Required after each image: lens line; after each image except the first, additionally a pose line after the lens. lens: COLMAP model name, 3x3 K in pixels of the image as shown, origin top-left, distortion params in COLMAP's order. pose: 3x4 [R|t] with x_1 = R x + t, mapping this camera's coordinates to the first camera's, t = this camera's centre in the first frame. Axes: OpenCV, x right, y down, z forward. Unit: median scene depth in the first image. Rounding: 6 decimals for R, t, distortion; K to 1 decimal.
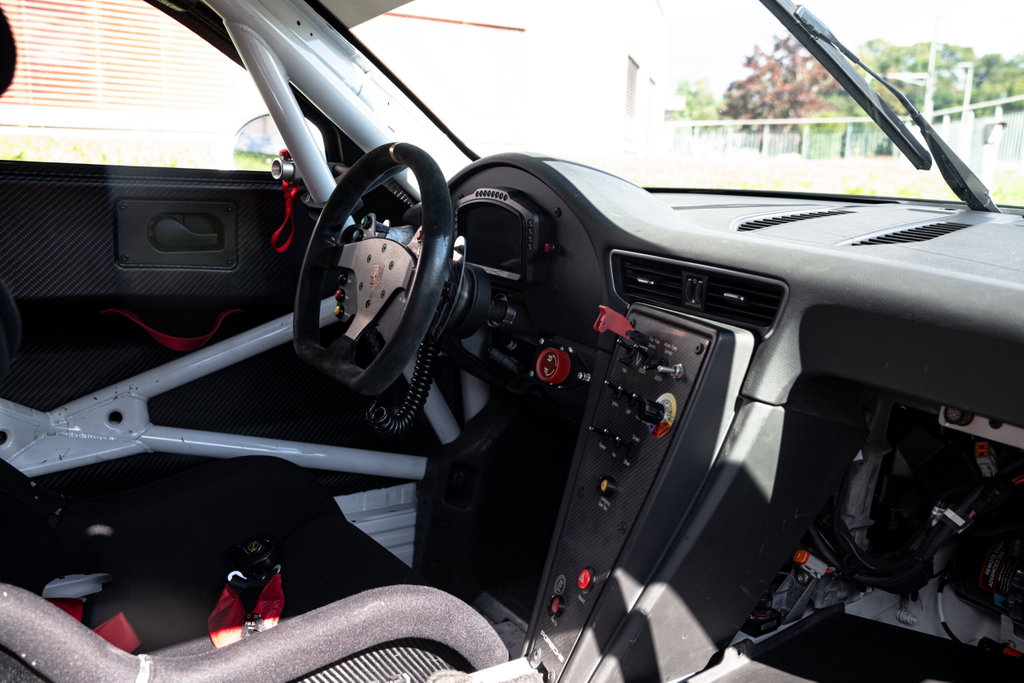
lens RADIAL K [[966.0, 0, 511.0], [0, 966.0, 348.7], [0, 0, 1]] dist [-0.026128, 0.000000]
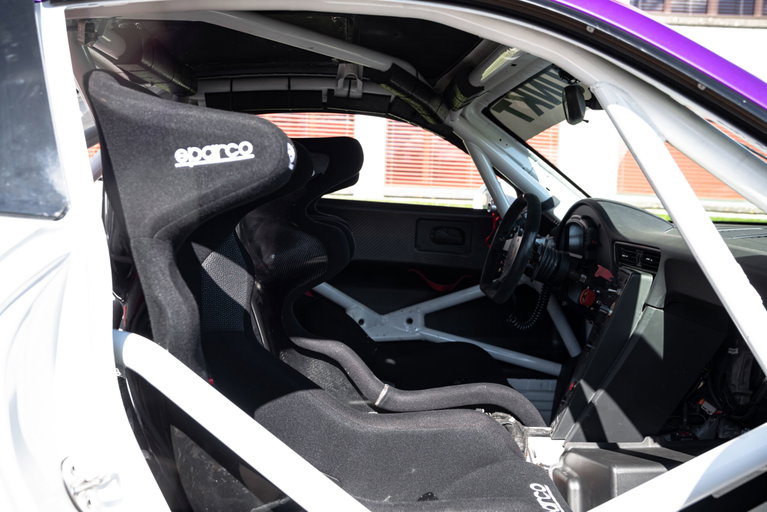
lens RADIAL K [[723.6, 0, 384.3], [0, 723.6, 252.1], [0, 0, 1]] dist [-0.026128, 0.000000]
pose [[0.861191, 0.035272, -0.507055, 0.370712], [-0.114265, 0.985489, -0.125518, 0.136289], [0.495270, 0.166034, 0.852725, -0.449078]]
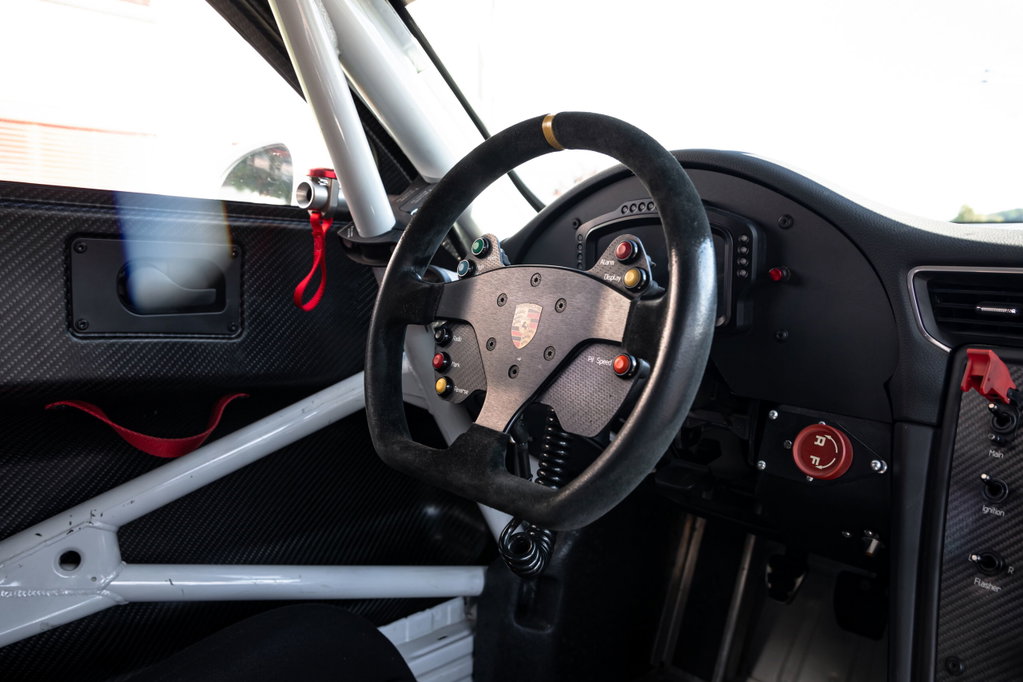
lens RADIAL K [[749.7, 0, 507.9], [0, 749.7, 347.4], [0, 0, 1]] dist [-0.079622, 0.017158]
pose [[0.983479, -0.043390, 0.175743, -0.201202], [0.058545, 0.994912, -0.081986, -0.019296], [-0.171291, 0.090920, 0.981016, 0.453015]]
